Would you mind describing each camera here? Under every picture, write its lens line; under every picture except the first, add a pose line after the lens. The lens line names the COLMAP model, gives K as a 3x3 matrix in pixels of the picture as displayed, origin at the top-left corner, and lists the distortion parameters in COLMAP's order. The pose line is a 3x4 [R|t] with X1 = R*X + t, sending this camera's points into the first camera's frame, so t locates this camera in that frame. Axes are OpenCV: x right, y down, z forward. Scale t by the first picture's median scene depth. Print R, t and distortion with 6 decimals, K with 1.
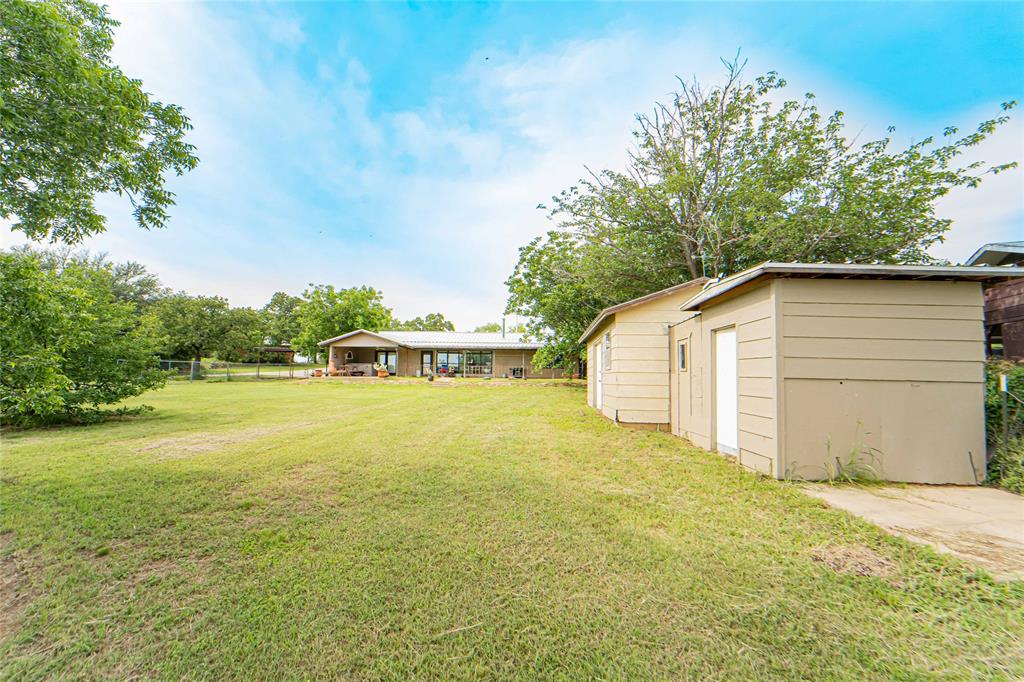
lens RADIAL K [[418.0, 0, 512.1], [0, 418.0, 344.7], [0, 0, 1]] dist [-0.016539, 0.000194]
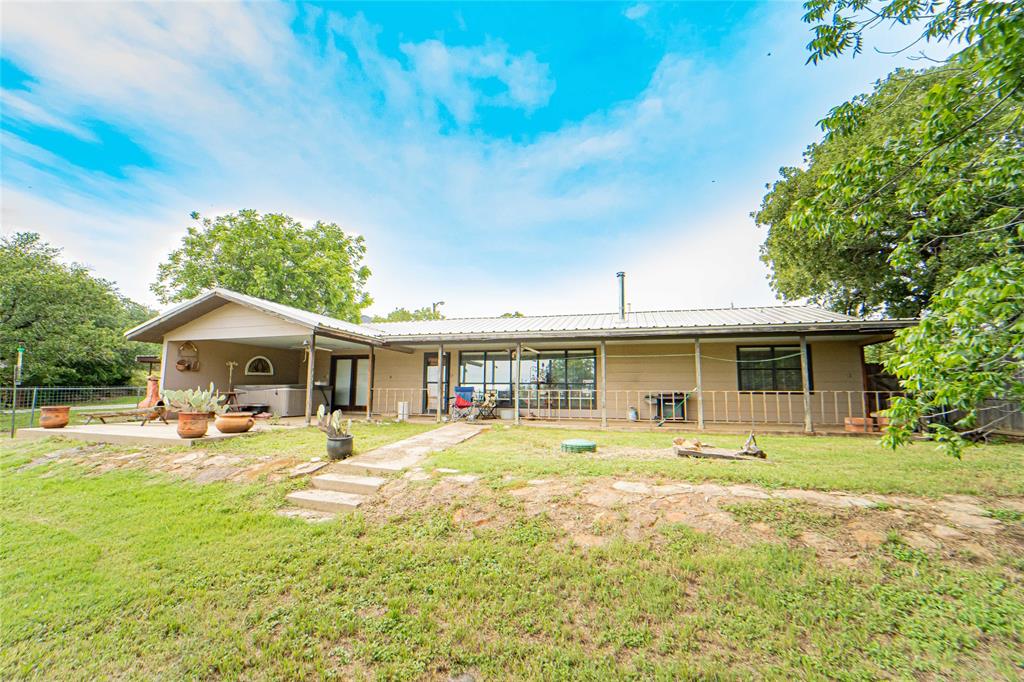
lens RADIAL K [[418.0, 0, 516.9], [0, 418.0, 343.3], [0, 0, 1]] dist [-0.016539, 0.000194]
pose [[0.970577, -0.033123, -0.238501, -0.027173], [0.020857, 0.998335, -0.053771, 0.028939], [0.239885, 0.047214, 0.969653, 0.625953]]
